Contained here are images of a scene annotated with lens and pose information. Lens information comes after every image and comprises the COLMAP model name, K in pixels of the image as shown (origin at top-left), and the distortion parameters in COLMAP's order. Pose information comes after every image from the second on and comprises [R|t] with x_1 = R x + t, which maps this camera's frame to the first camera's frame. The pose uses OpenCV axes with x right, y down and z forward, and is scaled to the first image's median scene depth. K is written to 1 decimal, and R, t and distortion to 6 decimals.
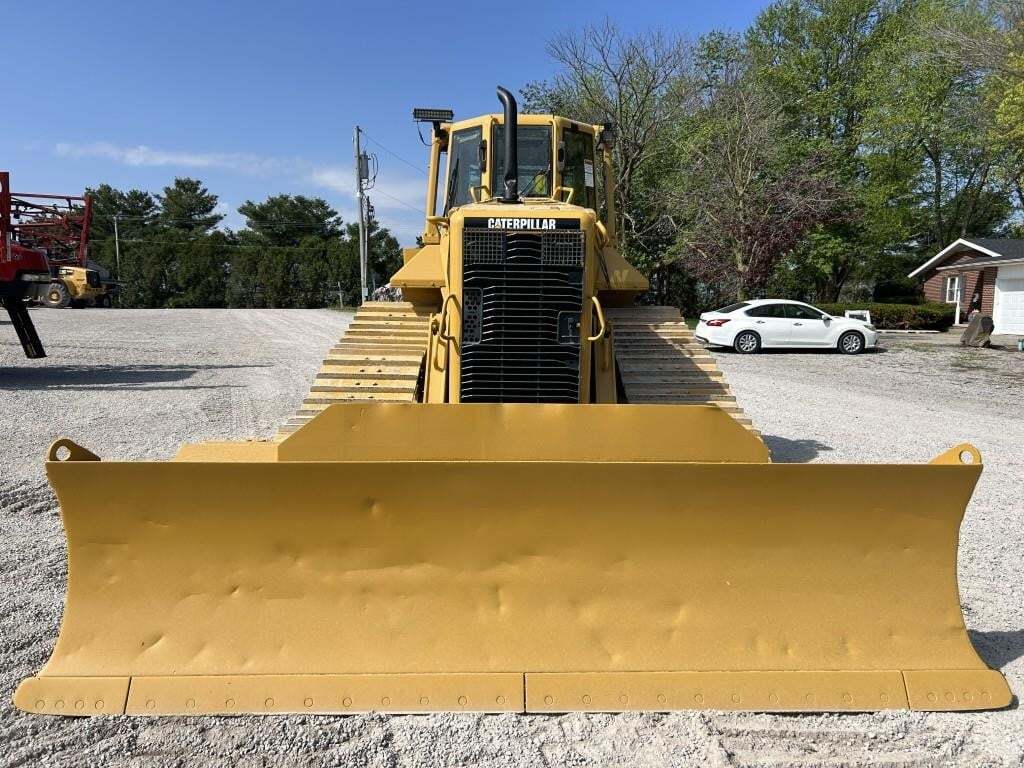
lens RADIAL K [[770.0, 0, 513.4], [0, 770.0, 388.2], [0, 0, 1]] dist [0.054676, -0.062623]
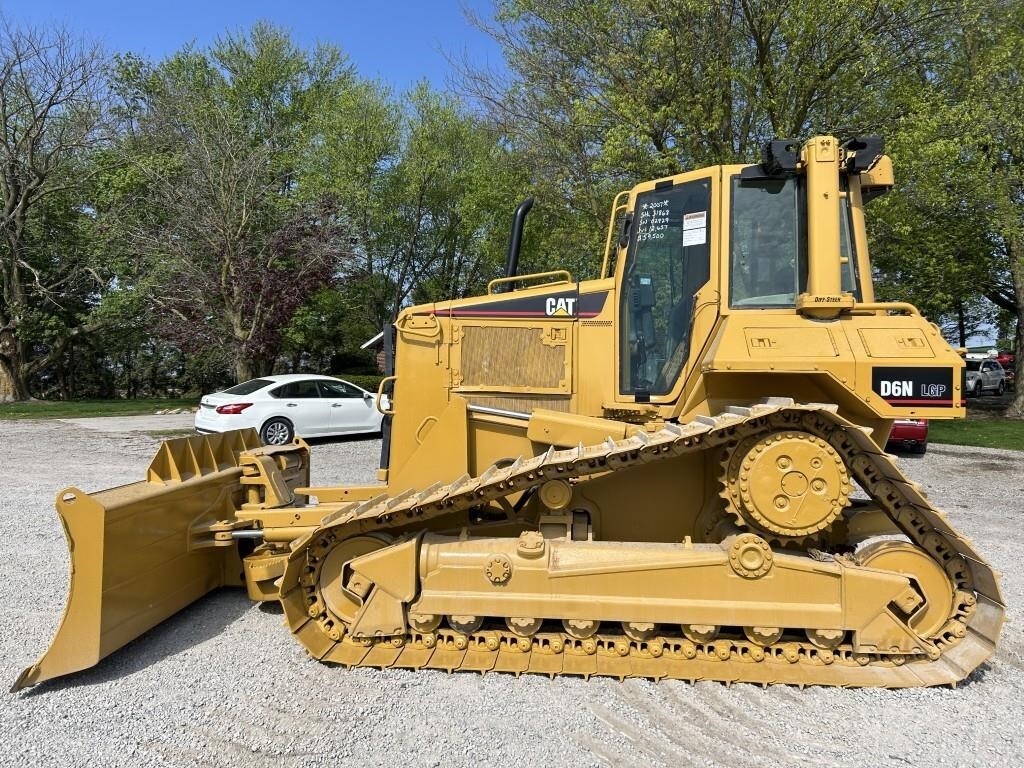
lens RADIAL K [[770.0, 0, 509.7], [0, 770.0, 385.4], [0, 0, 1]] dist [0.054676, -0.062623]
pose [[0.736809, -0.036354, 0.675123, -0.014726], [0.101421, 0.993198, -0.057206, -0.019982], [-0.668451, 0.110621, 0.735484, 0.153021]]
